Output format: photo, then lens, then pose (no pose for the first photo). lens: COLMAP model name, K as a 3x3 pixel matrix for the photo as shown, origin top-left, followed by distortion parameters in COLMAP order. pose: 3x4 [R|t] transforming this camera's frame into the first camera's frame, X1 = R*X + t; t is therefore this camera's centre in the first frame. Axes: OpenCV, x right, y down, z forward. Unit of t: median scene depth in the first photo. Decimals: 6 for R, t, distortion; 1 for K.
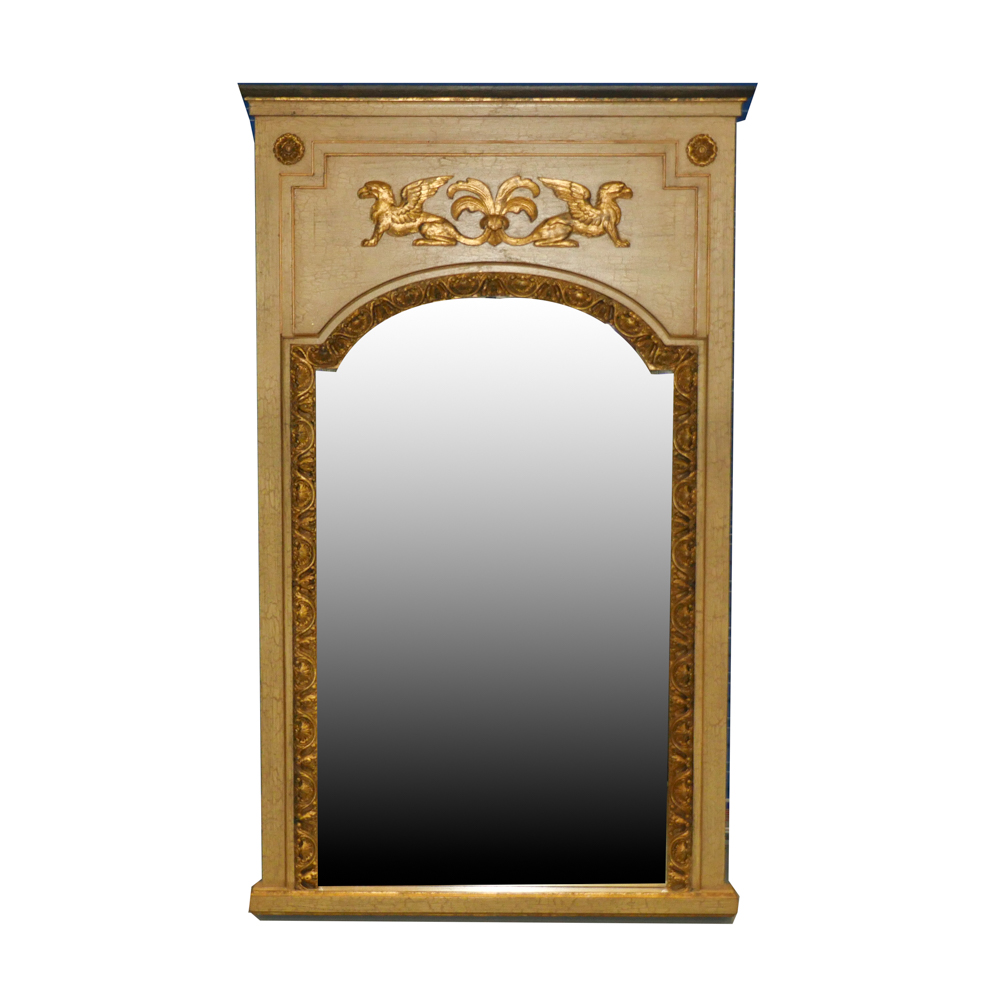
lens RADIAL K [[2024.4, 0, 503.0], [0, 2024.4, 500.5], [0, 0, 1]] dist [0.034929, 0.000000]
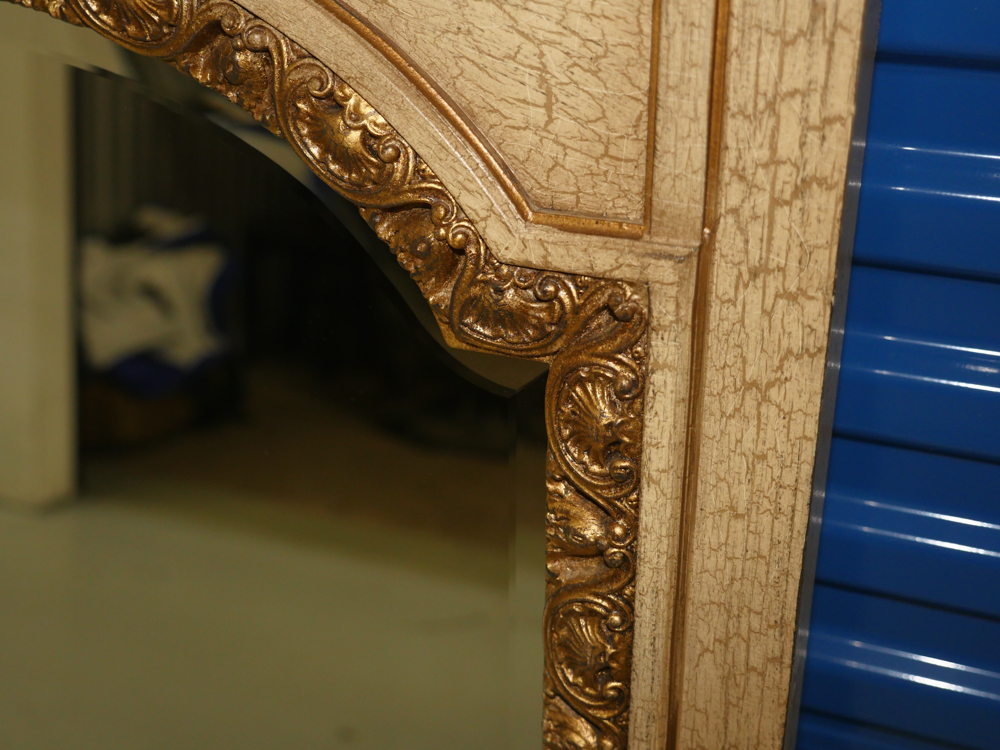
lens RADIAL K [[1326.0, 0, 499.5], [0, 1326.0, 375.5], [0, 0, 1]] dist [-0.017179, 0.000000]
pose [[0.931772, 0.150250, -0.330494, 0.127262], [-0.033629, 0.942146, 0.333511, -0.111264], [0.361484, -0.299642, 0.882918, 0.879455]]
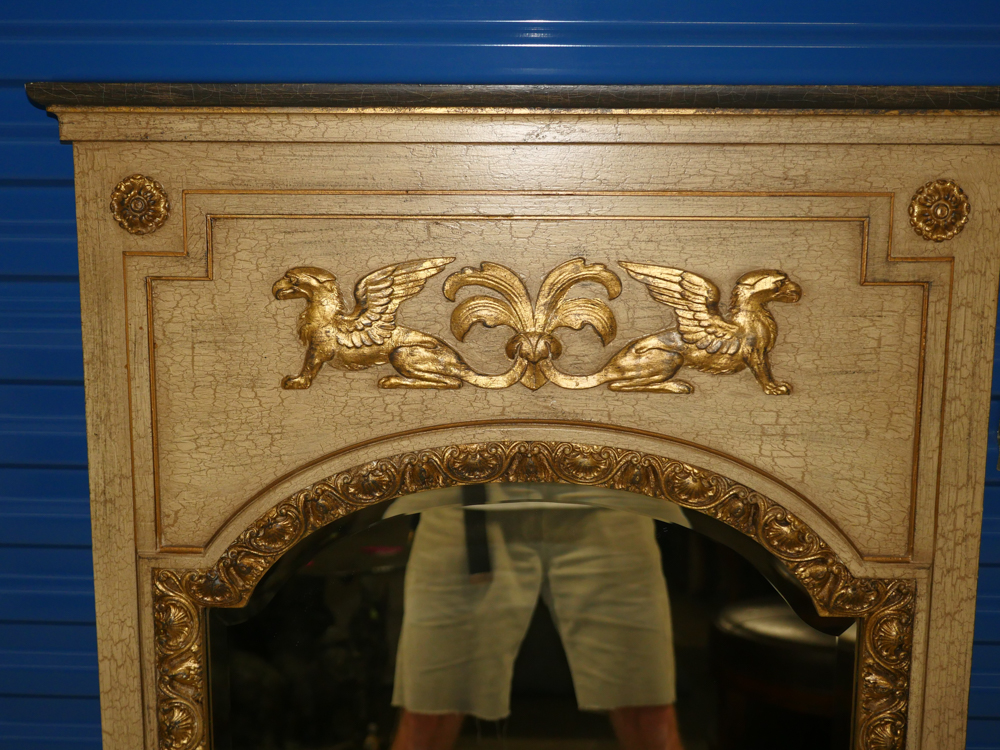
lens RADIAL K [[1286.5, 0, 495.0], [0, 1286.5, 376.2], [0, 0, 1]] dist [-0.011746, 0.000000]
pose [[0.999604, 0.007277, -0.027188, -0.005032], [-0.005087, 0.996800, 0.079769, -0.156009], [0.027682, -0.079599, 0.996443, 0.668660]]
